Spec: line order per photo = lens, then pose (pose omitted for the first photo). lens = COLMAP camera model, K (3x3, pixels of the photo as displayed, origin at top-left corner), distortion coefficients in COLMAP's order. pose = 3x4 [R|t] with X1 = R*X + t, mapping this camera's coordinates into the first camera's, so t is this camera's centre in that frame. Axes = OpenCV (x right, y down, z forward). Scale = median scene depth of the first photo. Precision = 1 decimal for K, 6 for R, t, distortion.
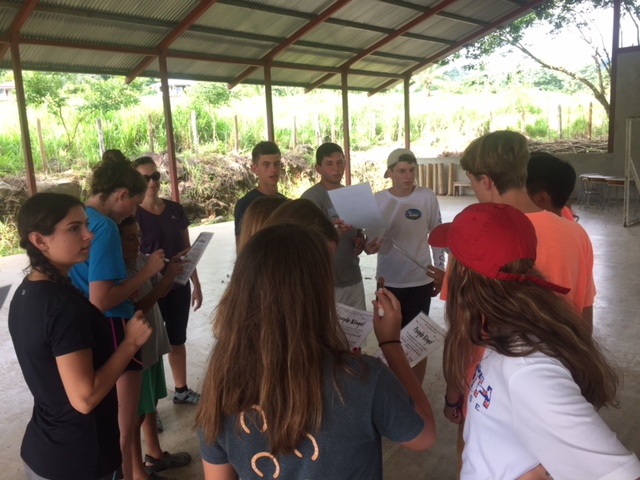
lens RADIAL K [[544.3, 0, 321.0], [0, 544.3, 245.3], [0, 0, 1]] dist [0.075870, -0.106827]
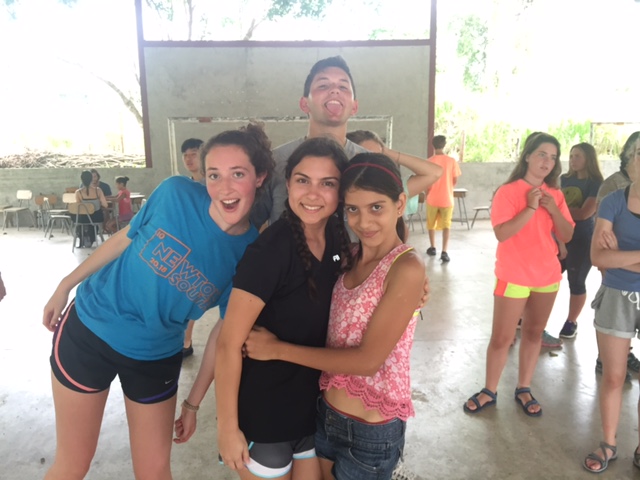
lens RADIAL K [[544.3, 0, 321.0], [0, 544.3, 245.3], [0, 0, 1]] dist [0.075870, -0.106827]
pose [[0.708847, -0.077987, 0.701038, 0.104803], [0.096732, 0.995227, 0.012904, -0.033331], [-0.698698, 0.058666, 0.713007, 0.204954]]
